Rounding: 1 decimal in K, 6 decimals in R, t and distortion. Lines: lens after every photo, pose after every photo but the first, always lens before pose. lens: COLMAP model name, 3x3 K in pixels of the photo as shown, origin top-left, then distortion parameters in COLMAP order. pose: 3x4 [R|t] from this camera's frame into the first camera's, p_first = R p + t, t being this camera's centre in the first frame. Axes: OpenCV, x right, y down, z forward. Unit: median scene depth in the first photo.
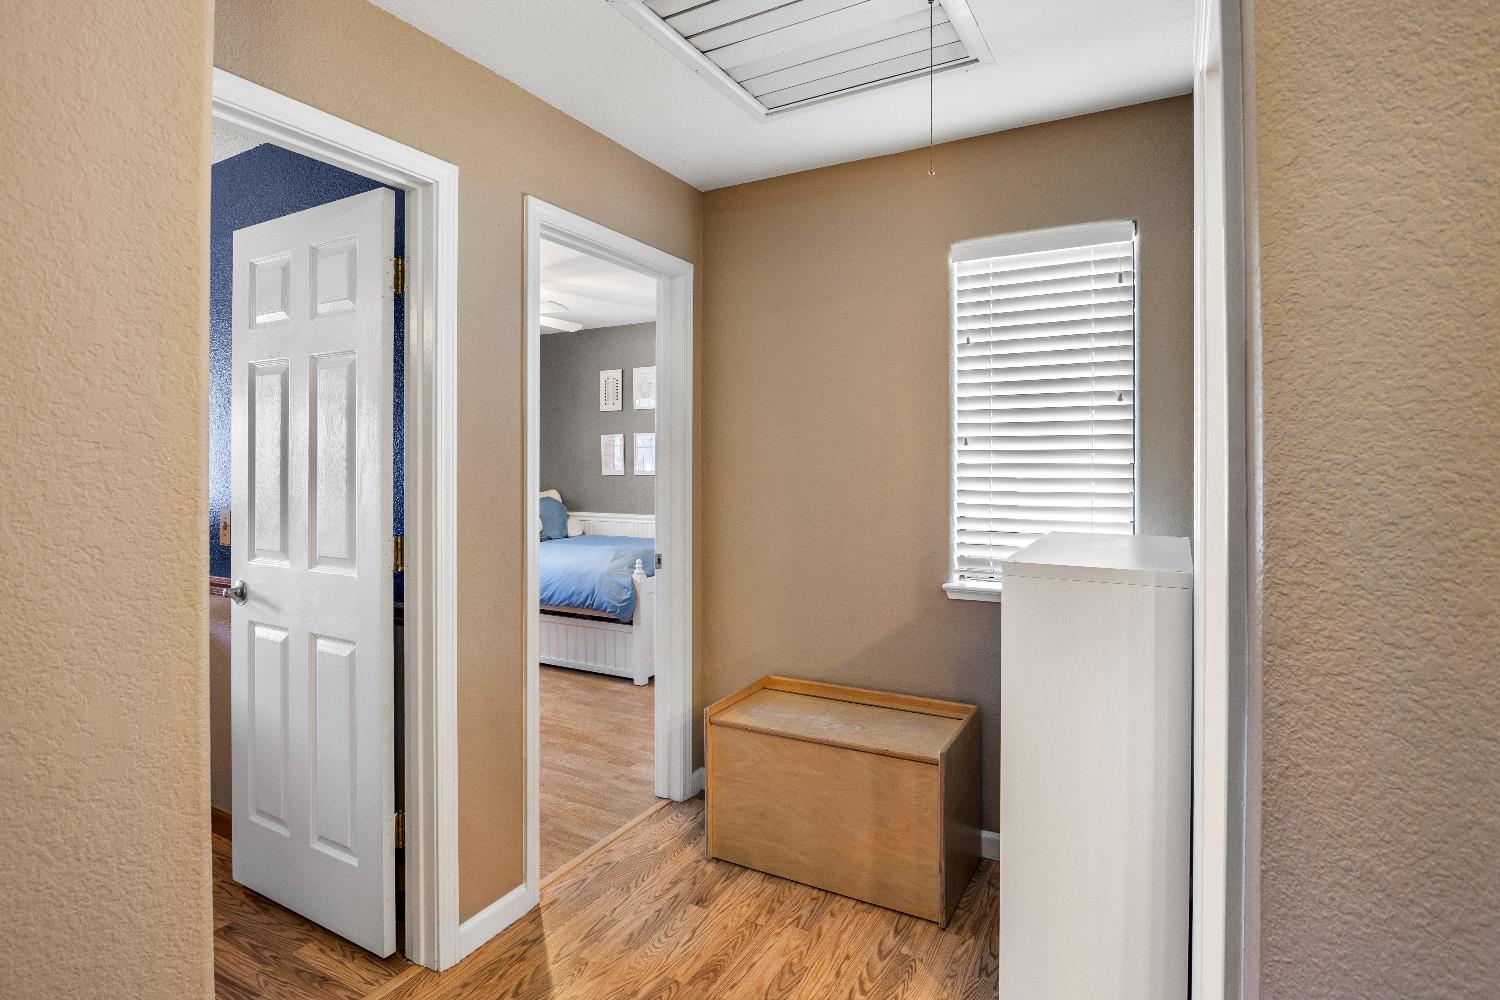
lens RADIAL K [[752.0, 0, 757.9], [0, 752.0, 482.7], [0, 0, 1]] dist [-0.000911, -0.000114]
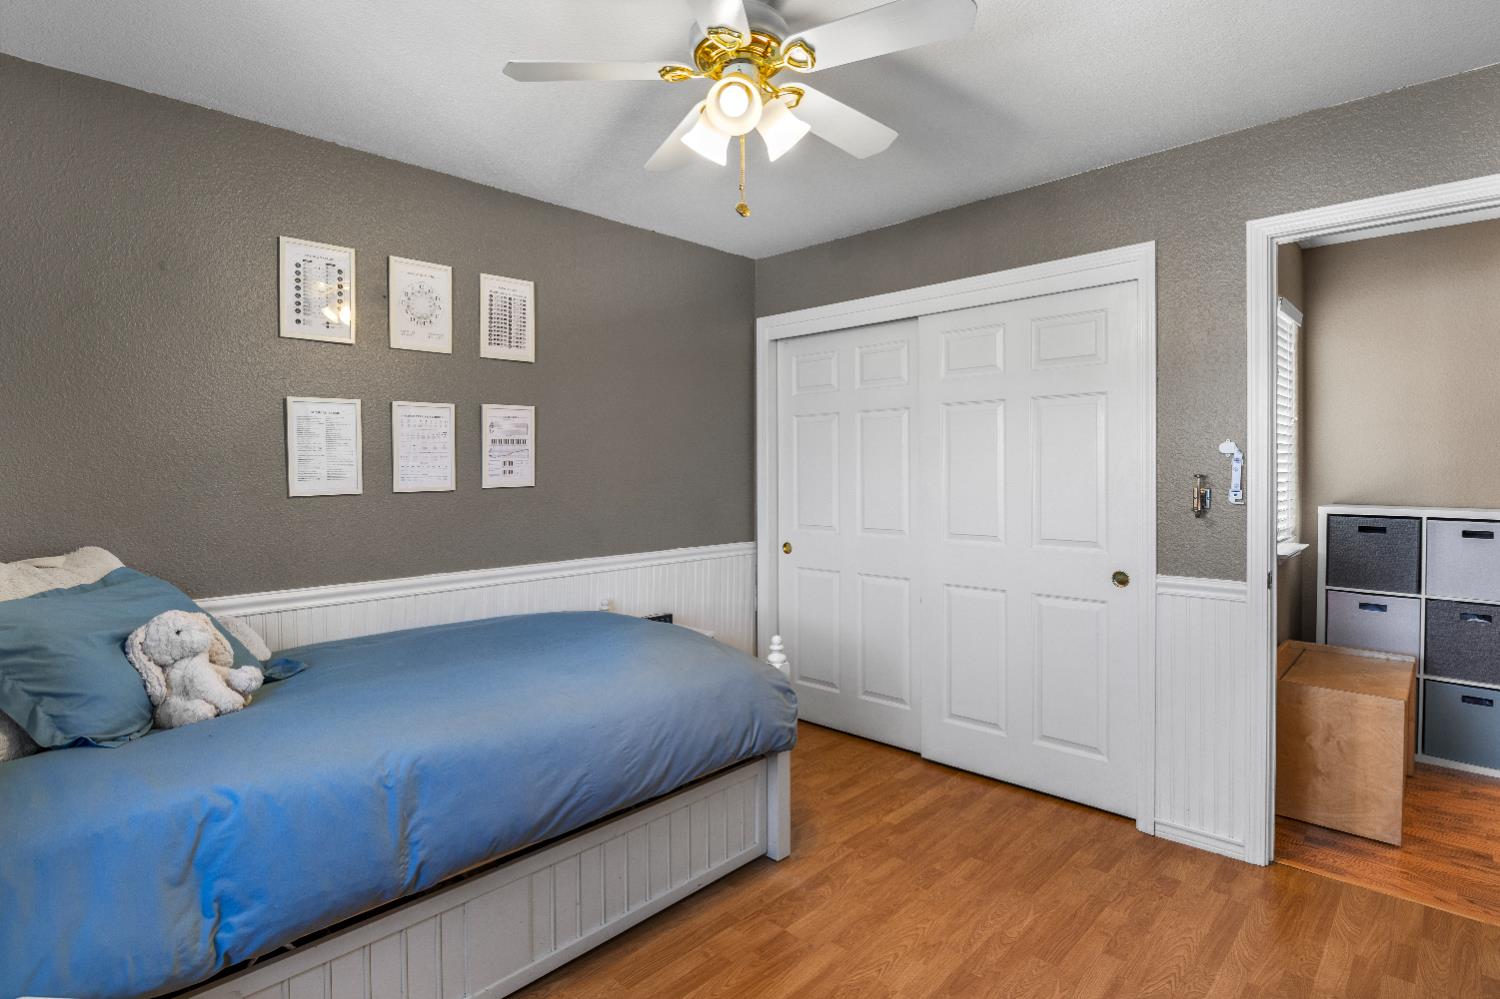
lens RADIAL K [[752.0, 0, 757.9], [0, 752.0, 482.2], [0, 0, 1]] dist [-0.000911, -0.000114]
pose [[0.255724, -0.021711, 0.966506, -0.577507], [0.031477, 0.999405, 0.014122, -0.017438], [-0.966237, 0.026812, 0.256256, 0.714021]]
